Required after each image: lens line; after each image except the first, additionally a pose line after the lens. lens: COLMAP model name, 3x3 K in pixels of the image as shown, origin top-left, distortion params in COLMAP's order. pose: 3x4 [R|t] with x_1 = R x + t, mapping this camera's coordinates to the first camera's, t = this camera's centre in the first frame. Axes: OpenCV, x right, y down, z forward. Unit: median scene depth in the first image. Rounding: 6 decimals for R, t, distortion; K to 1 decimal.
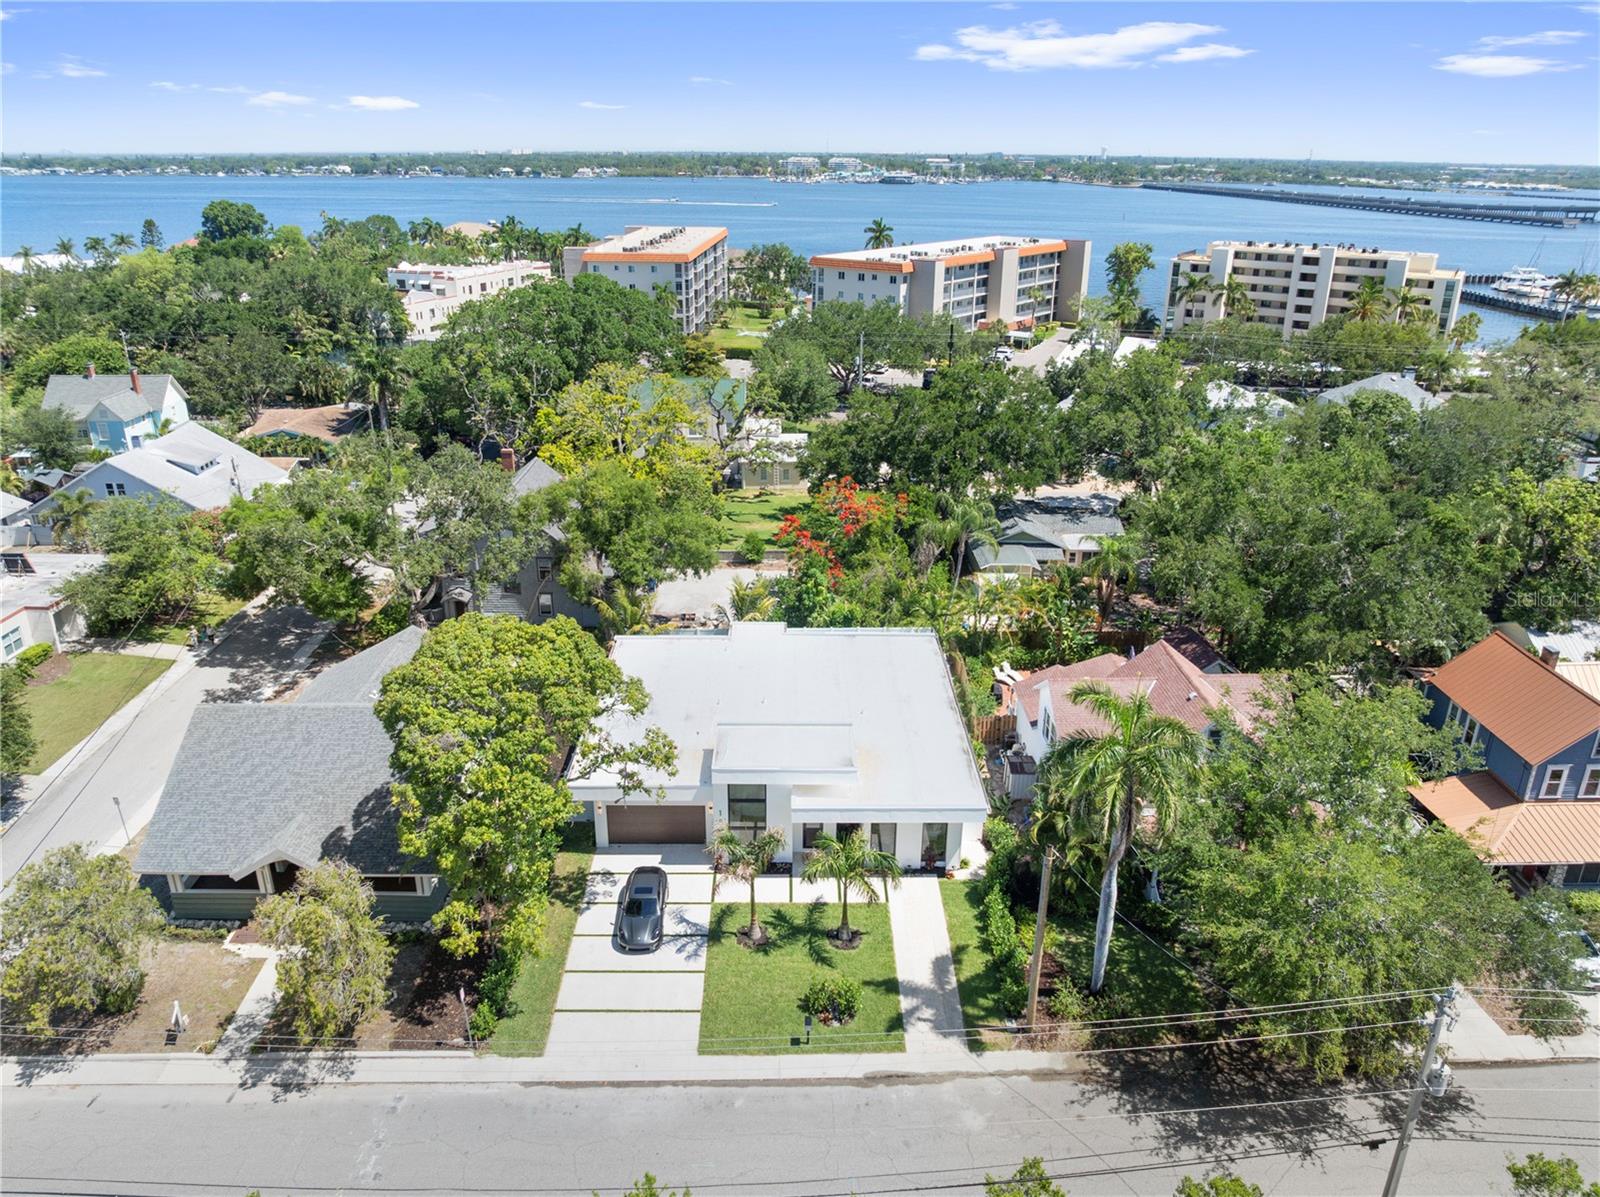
lens RADIAL K [[1126.1, 0, 800.0], [0, 1126.1, 598.5], [0, 0, 1]] dist [-0.030874, -0.007108]
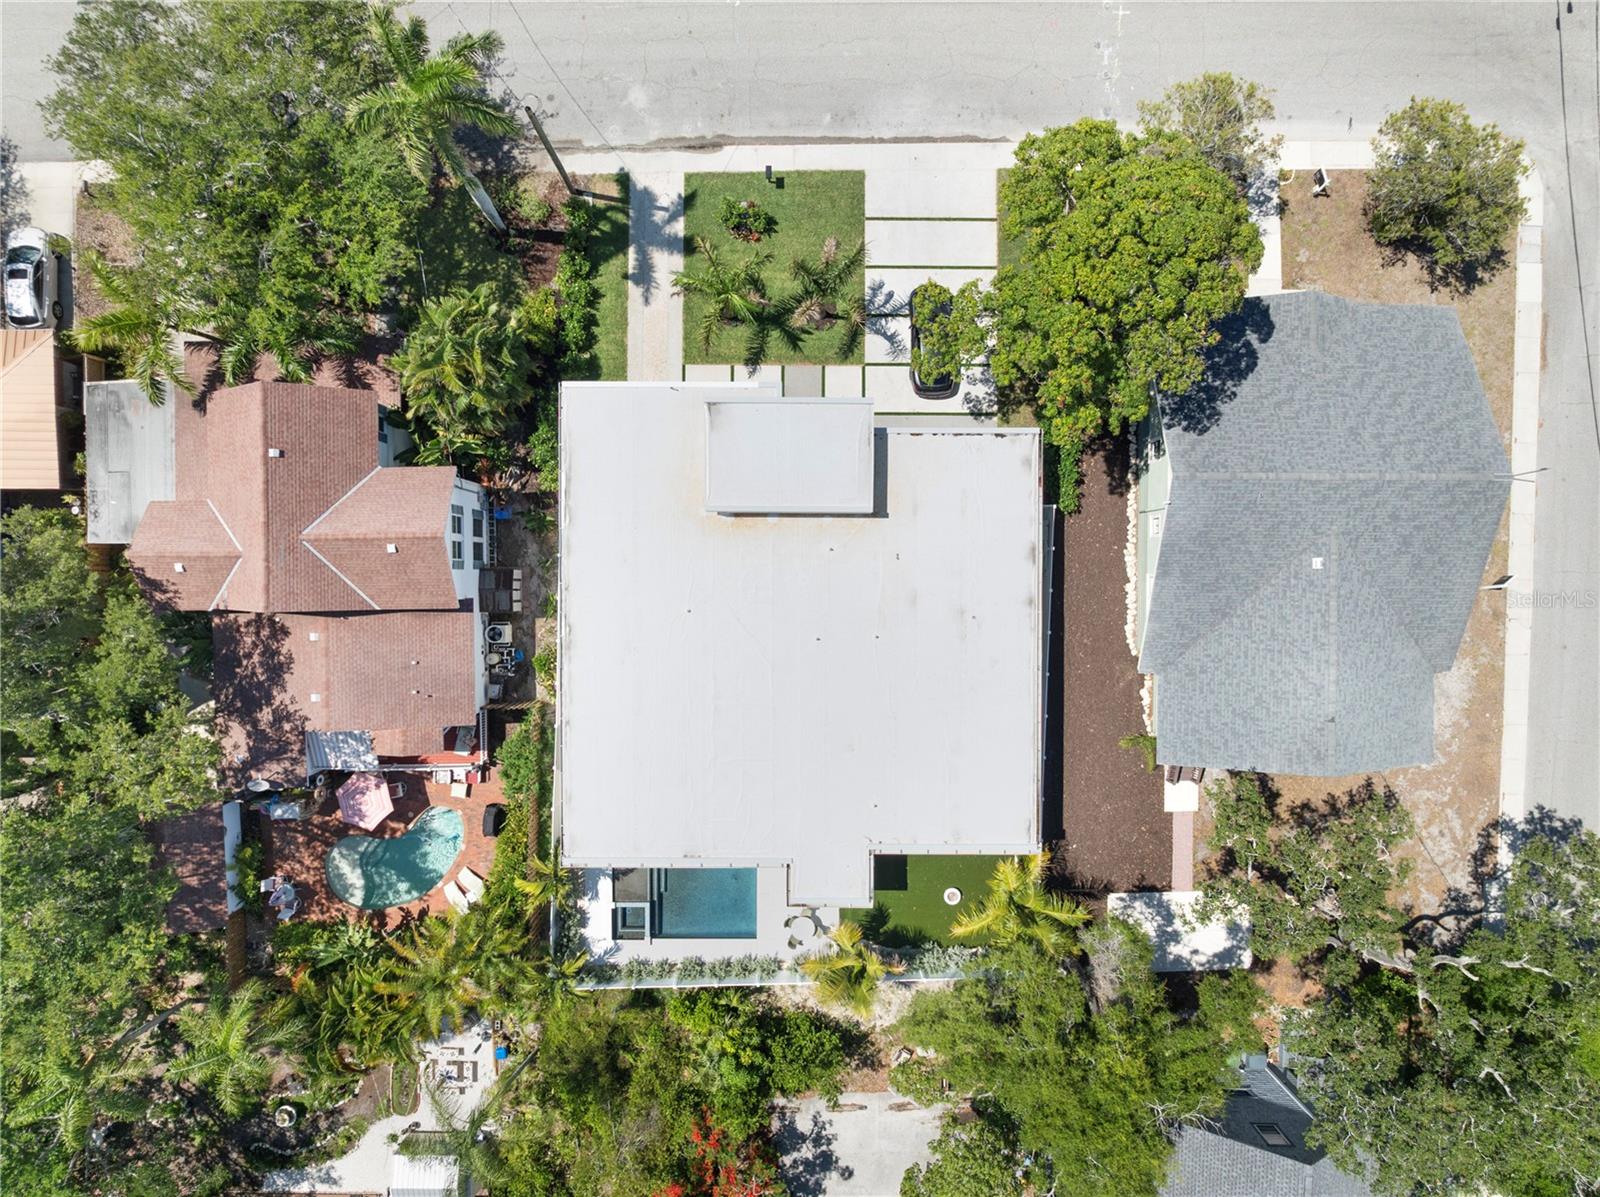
lens RADIAL K [[1129.5, 0, 800.0], [0, 1129.5, 598.5], [0, 0, 1]] dist [-0.056570, 0.038368]
pose [[-0.999671, -0.017080, -0.019131, -0.008655], [-0.010806, -0.396010, 0.918183, -0.694479], [-0.023259, 0.918087, 0.395695, 0.792864]]
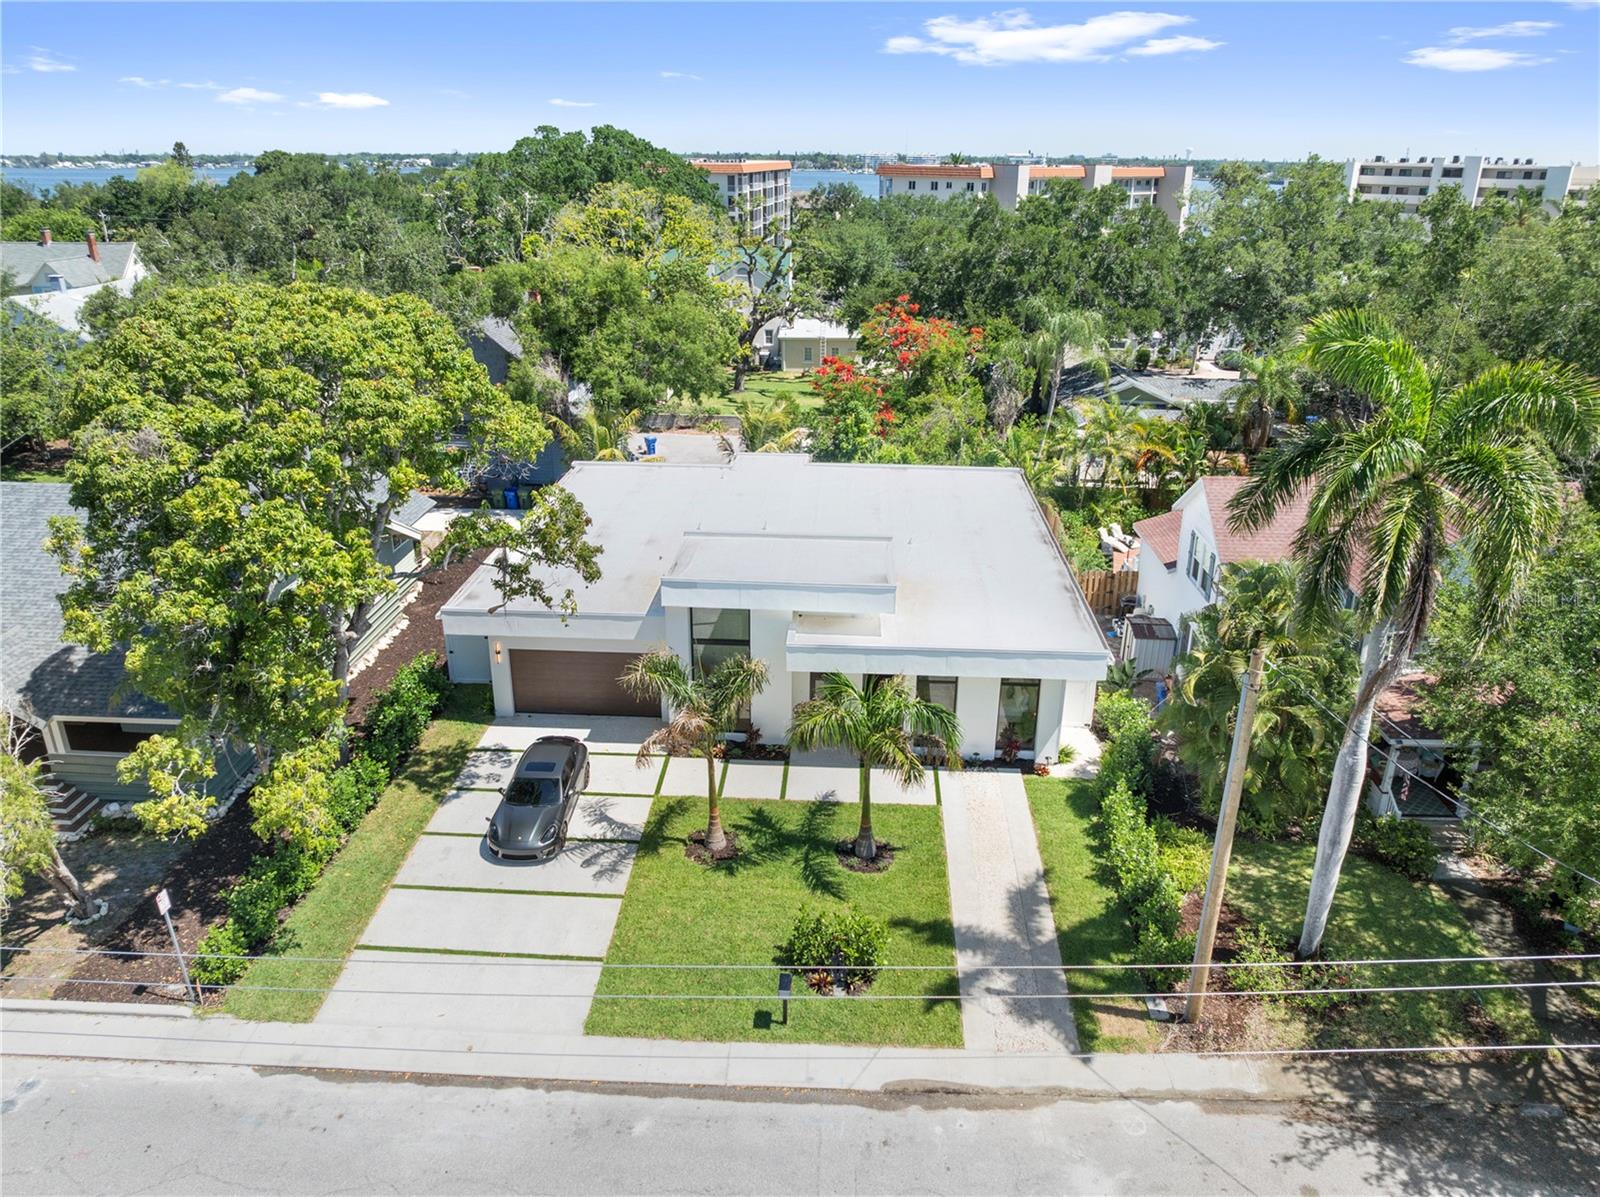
lens RADIAL K [[1129.5, 0, 800.0], [0, 1129.5, 598.5], [0, 0, 1]] dist [-0.056570, 0.038368]
pose [[0.997859, 0.023963, -0.060849, 0.036361], [-0.024205, 0.999702, -0.003237, 0.160354], [0.060753, 0.004703, 0.998142, 0.379682]]
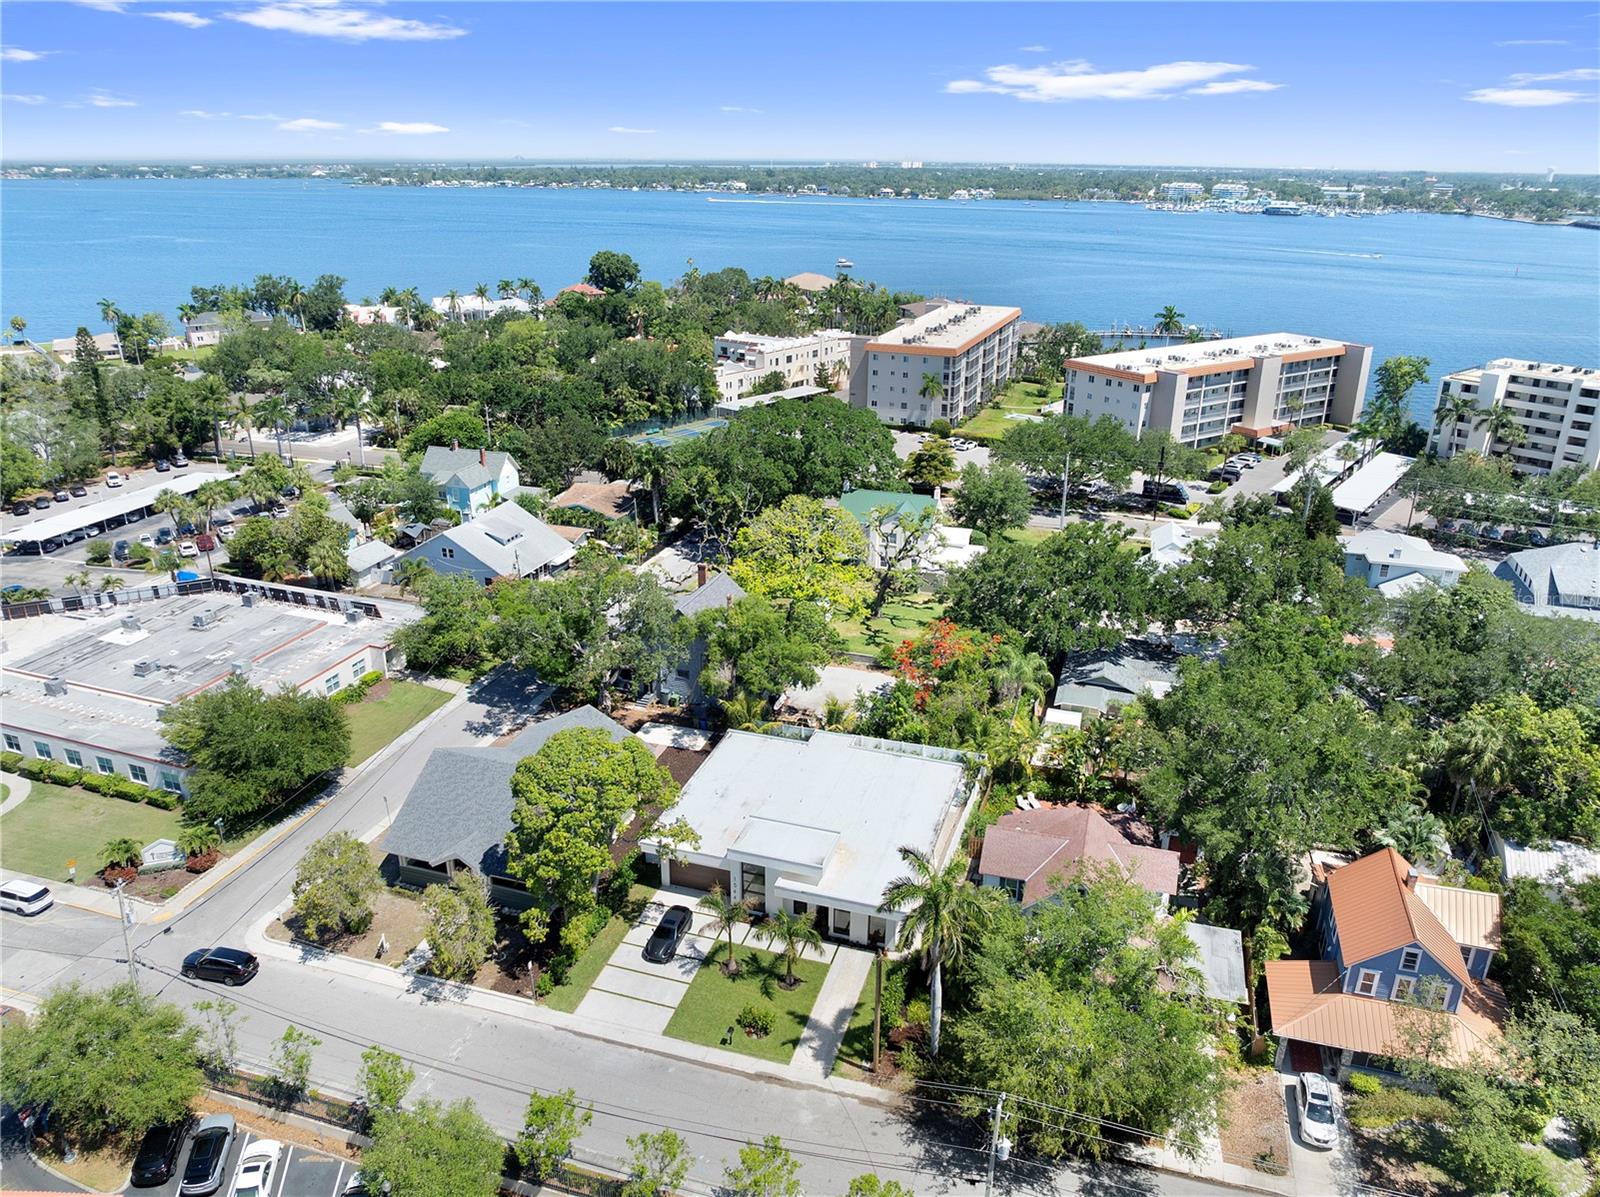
lens RADIAL K [[1126.1, 0, 800.0], [0, 1126.1, 598.5], [0, 0, 1]] dist [-0.030874, -0.007108]
pose [[0.948364, 0.115963, -0.295226, 0.403203], [-0.118396, 0.992919, 0.009687, -0.196787], [0.294259, 0.025766, 0.955378, -0.378455]]
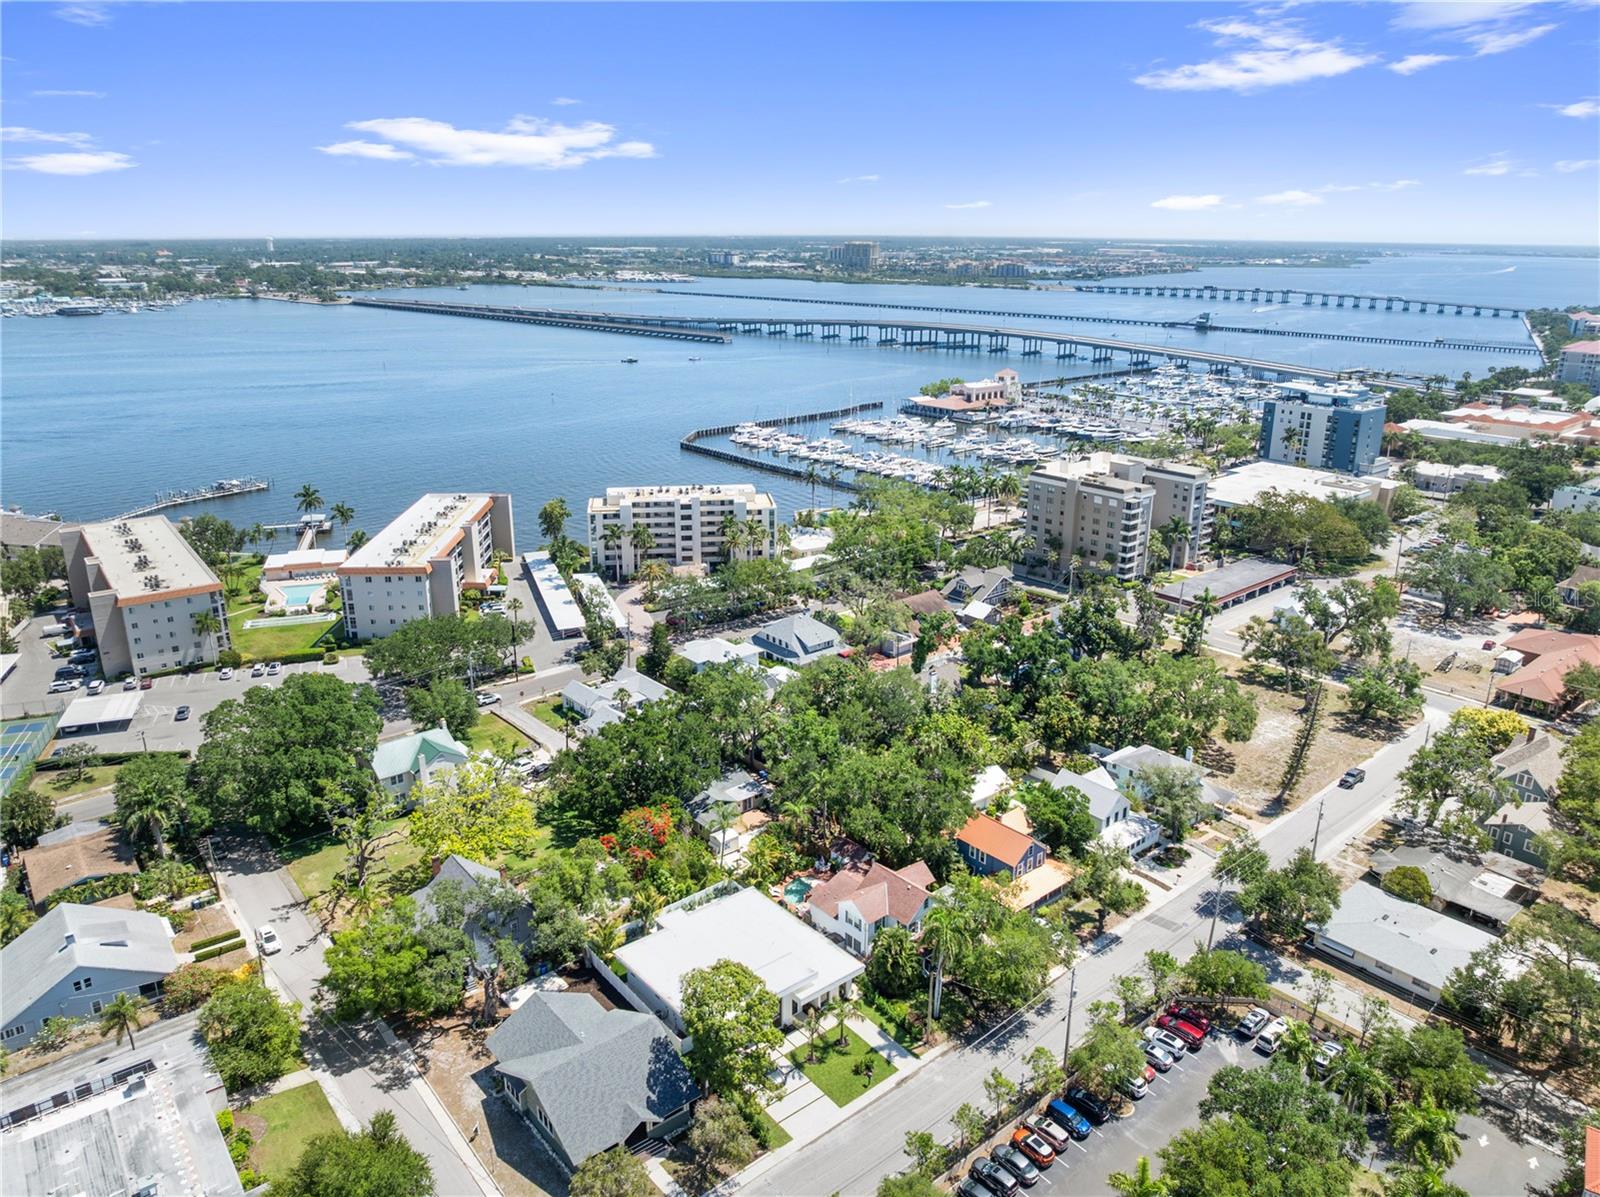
lens RADIAL K [[1129.5, 0, 800.0], [0, 1129.5, 598.5], [0, 0, 1]] dist [-0.056570, 0.038368]
pose [[0.774563, -0.200317, 0.599938, -1.189676], [0.236102, 0.971531, 0.019566, -0.636149], [-0.586778, 0.126491, 0.799807, -0.898334]]
